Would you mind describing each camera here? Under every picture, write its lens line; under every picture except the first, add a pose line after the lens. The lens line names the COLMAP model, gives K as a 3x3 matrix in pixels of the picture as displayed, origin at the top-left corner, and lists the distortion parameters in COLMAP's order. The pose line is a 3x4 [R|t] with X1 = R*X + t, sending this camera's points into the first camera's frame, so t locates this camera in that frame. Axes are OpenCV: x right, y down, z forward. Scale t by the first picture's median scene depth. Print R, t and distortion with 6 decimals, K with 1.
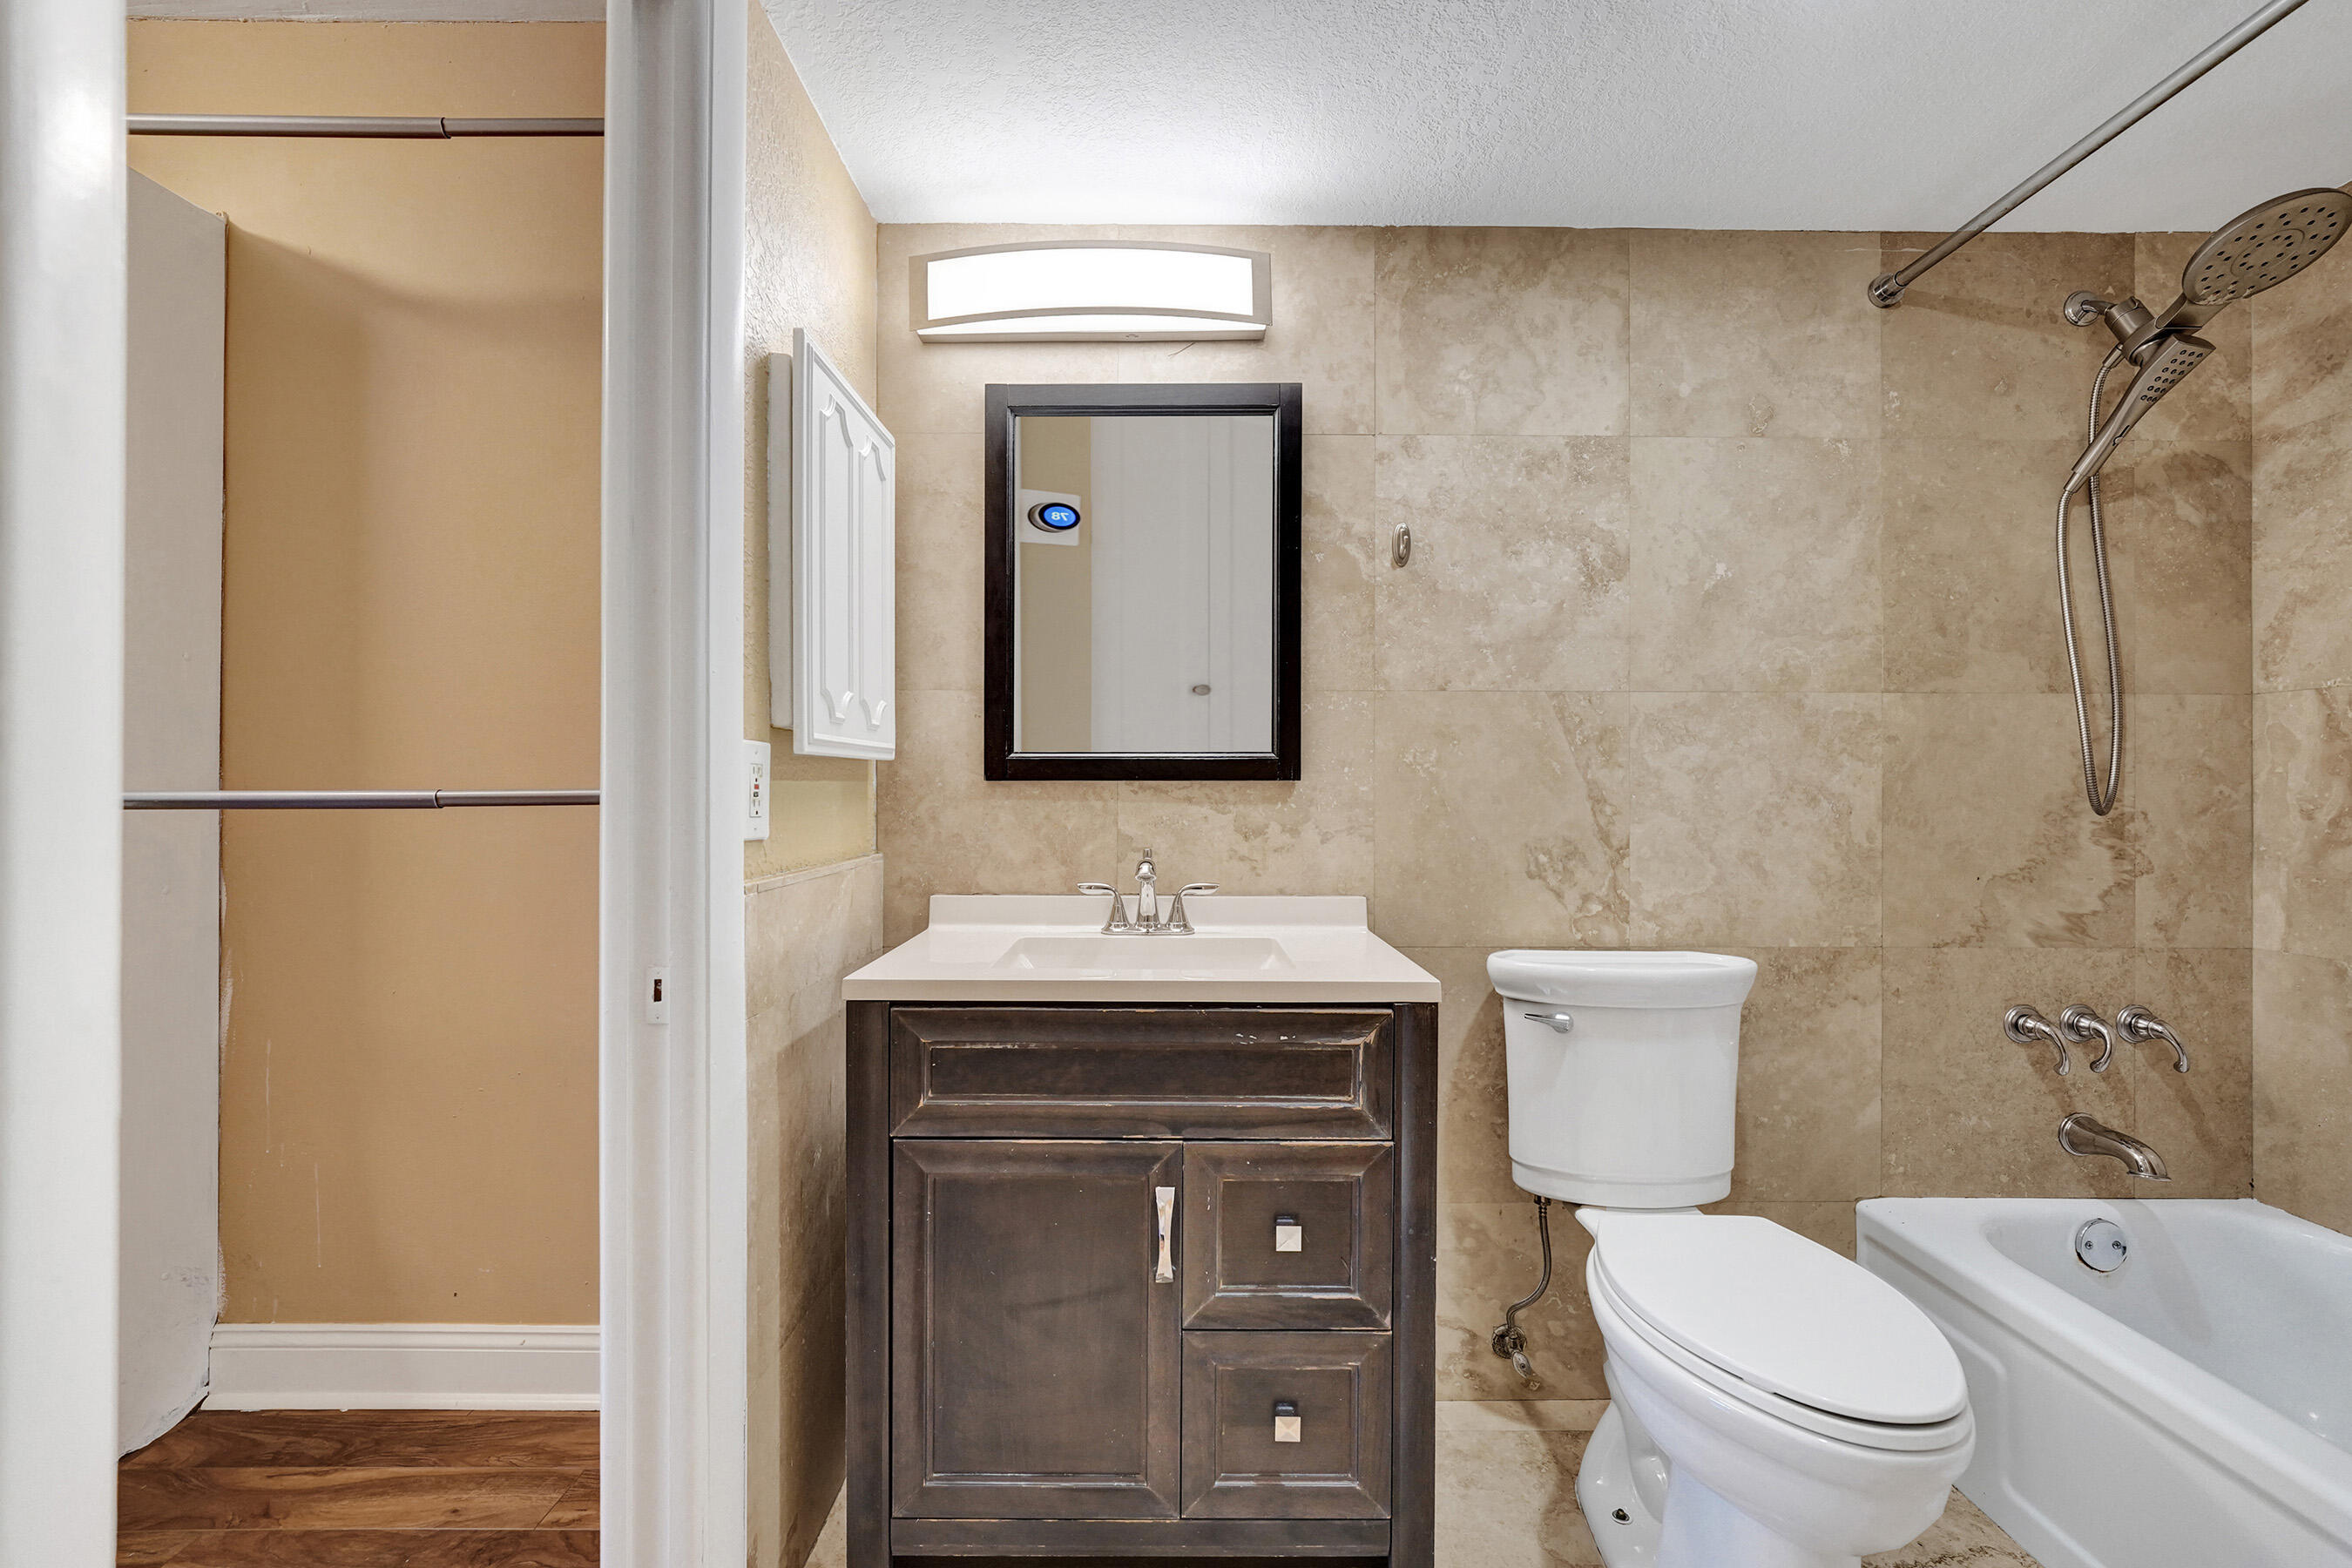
lens RADIAL K [[979.2, 0, 1173.1], [0, 979.2, 792.5], [0, 0, 1]] dist [-0.017596, 0.004774]
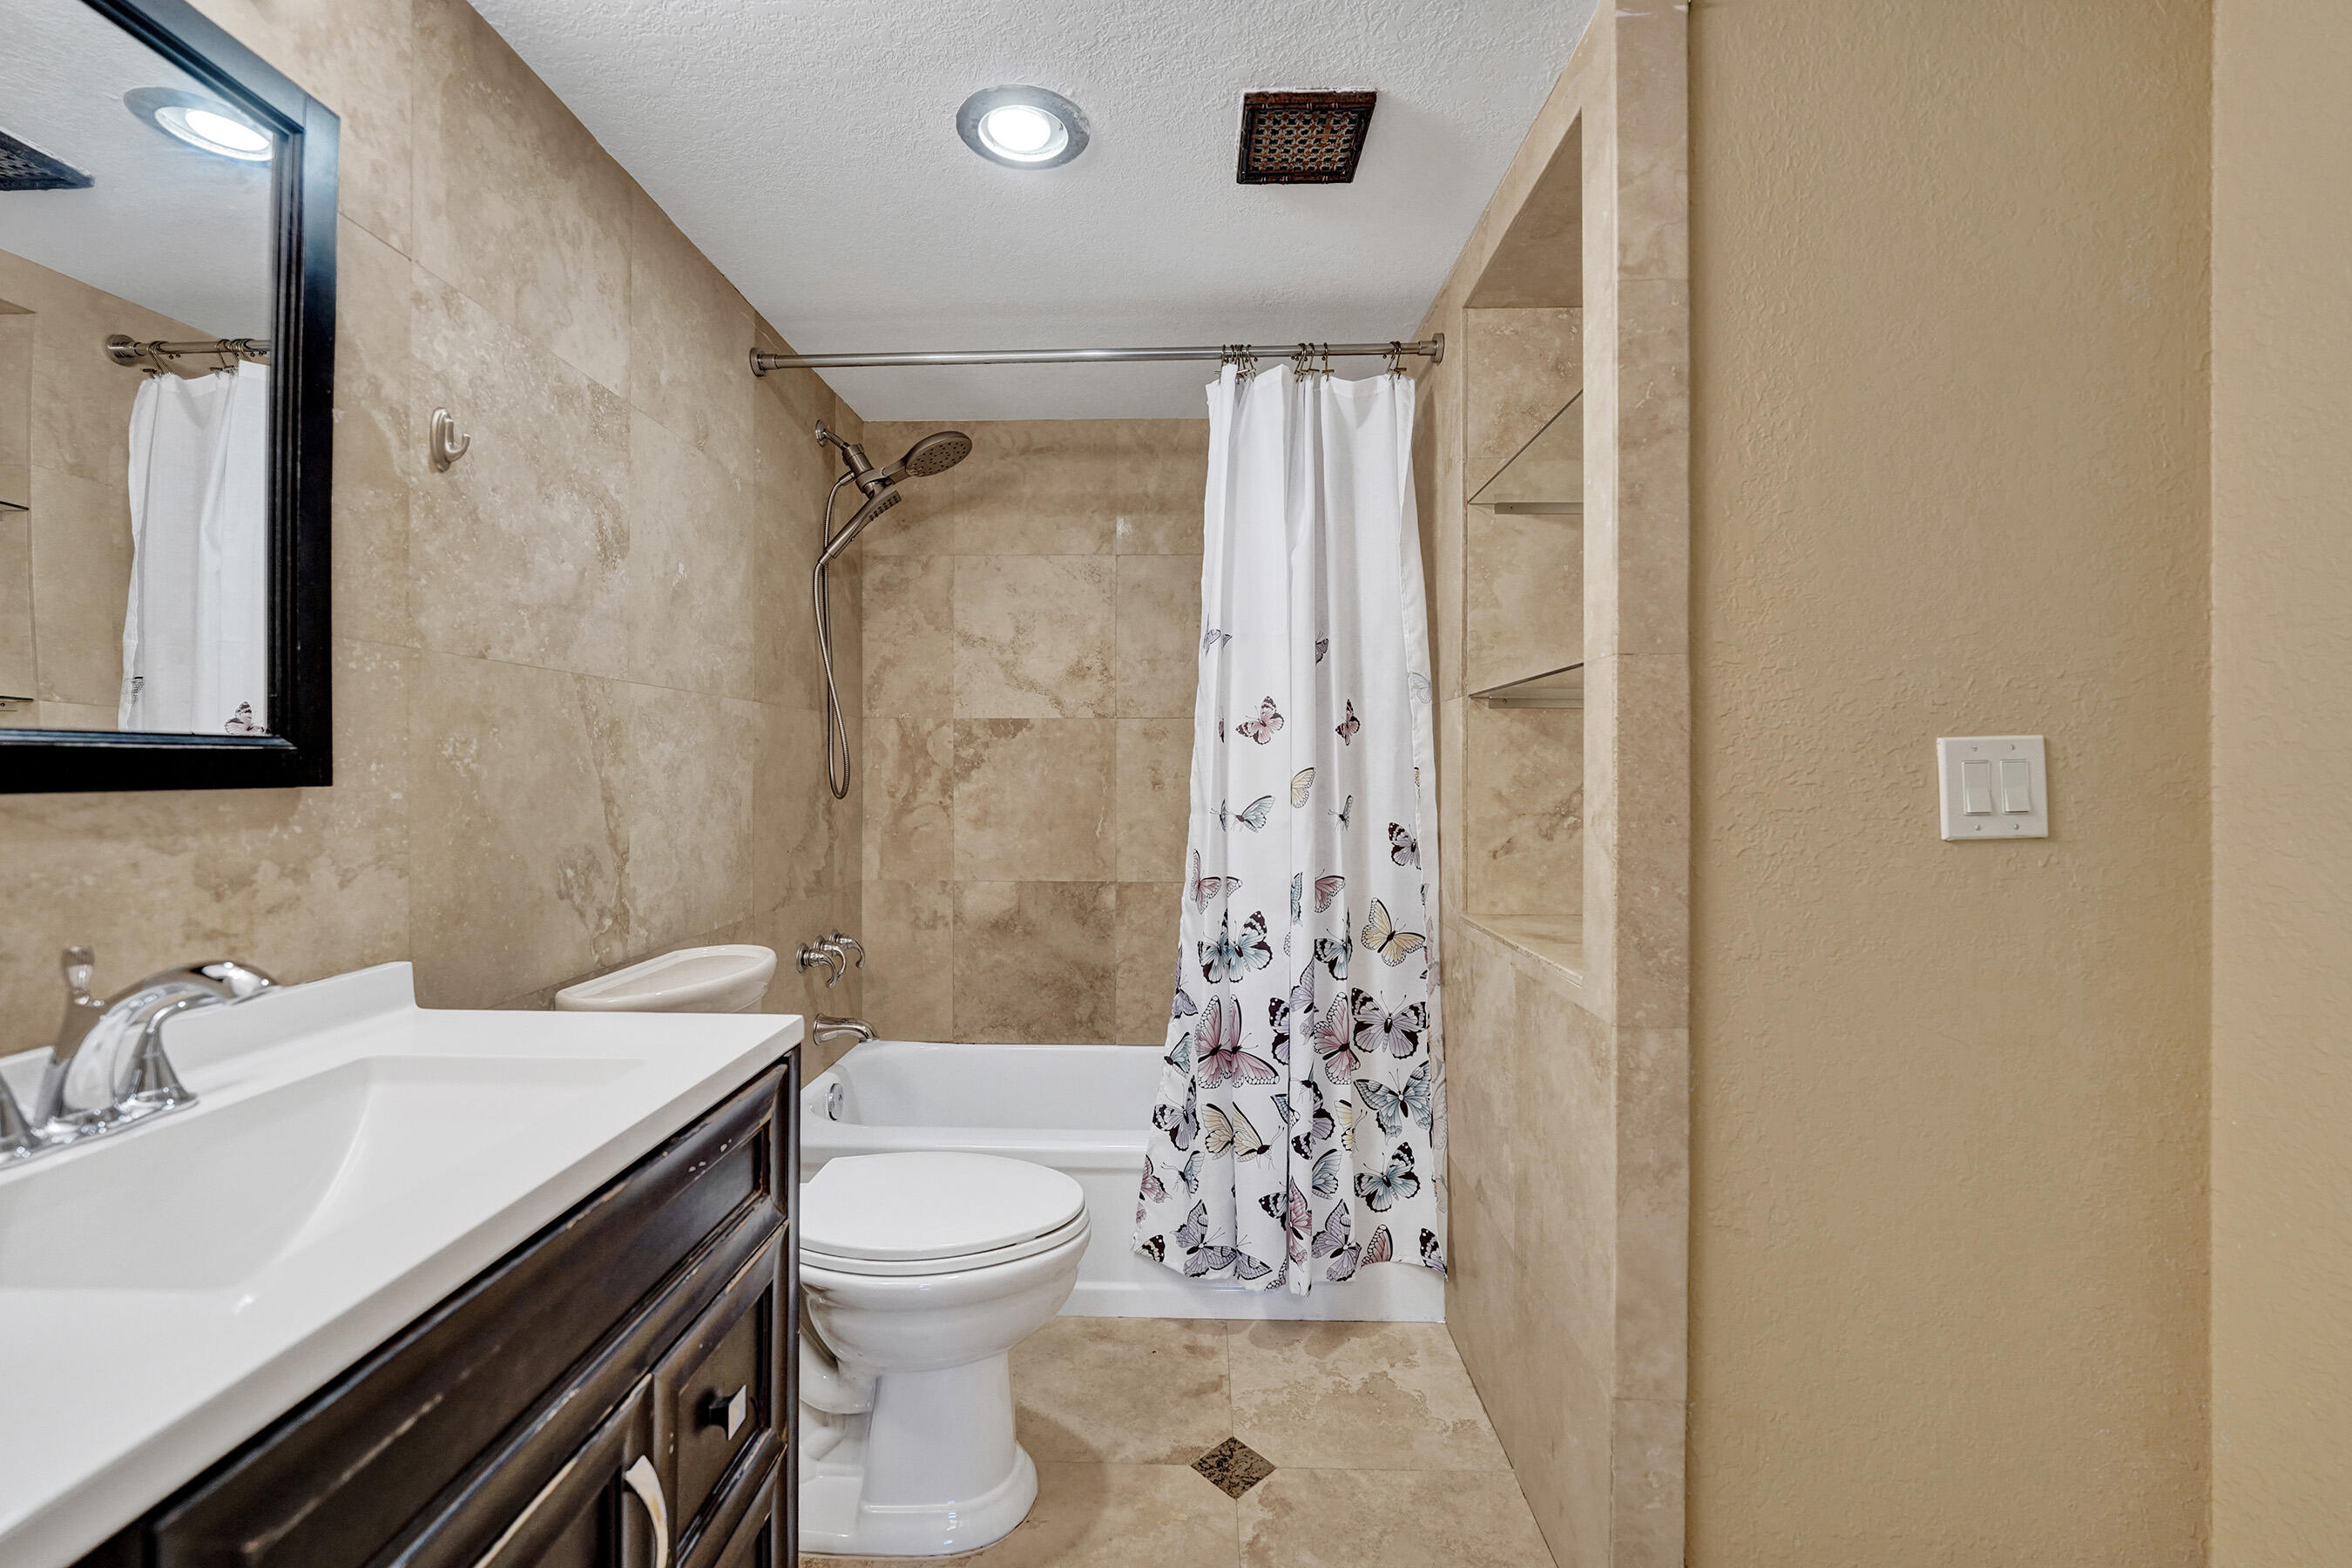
lens RADIAL K [[979.2, 0, 1155.4], [0, 979.2, 771.4], [0, 0, 1]] dist [-0.017596, 0.004774]
pose [[0.013497, -0.006076, 0.999890, -0.444967], [0.000676, 0.999981, 0.006068, -0.024029], [-0.999909, 0.000594, 0.013501, 0.489994]]
